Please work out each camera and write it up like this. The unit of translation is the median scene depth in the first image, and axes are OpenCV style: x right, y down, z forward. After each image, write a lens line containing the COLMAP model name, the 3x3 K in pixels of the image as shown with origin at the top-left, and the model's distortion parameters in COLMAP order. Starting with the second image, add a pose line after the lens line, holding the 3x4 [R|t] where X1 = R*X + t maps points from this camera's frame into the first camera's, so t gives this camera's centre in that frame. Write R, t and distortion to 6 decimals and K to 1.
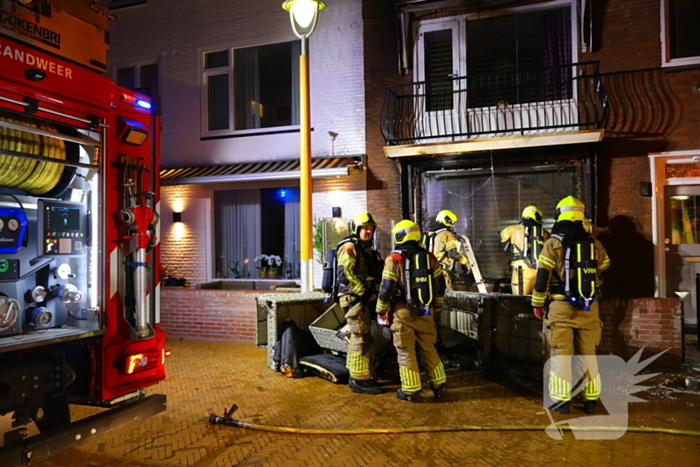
lens RADIAL K [[590.3, 0, 350.0], [0, 590.3, 233.5], [0, 0, 1]] dist [0.001093, -0.000066]
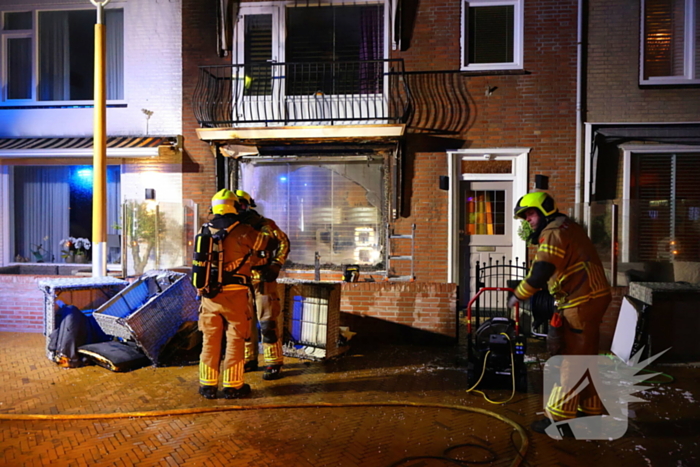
lens RADIAL K [[592.5, 0, 355.1], [0, 592.5, 233.1], [0, 0, 1]] dist [-0.000899, -0.007537]
pose [[0.971681, 0.020632, 0.235396, 0.089543], [-0.025679, 0.999501, 0.018393, 0.000877], [-0.234899, -0.023917, 0.971726, -0.014386]]
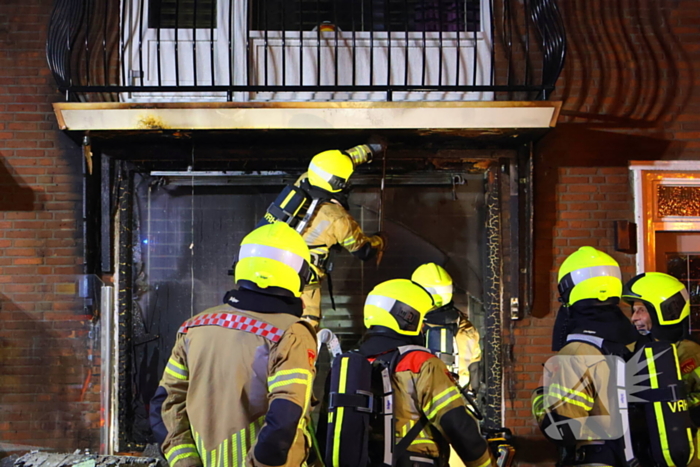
lens RADIAL K [[1399.6, 0, 350.0], [0, 1399.6, 233.5], [0, 0, 1]] dist [-0.029773, 0.083593]
pose [[0.918558, 0.043934, 0.392837, -0.133367], [-0.015929, 0.997111, -0.074268, 0.007906], [-0.394965, 0.061962, 0.916604, 0.067471]]
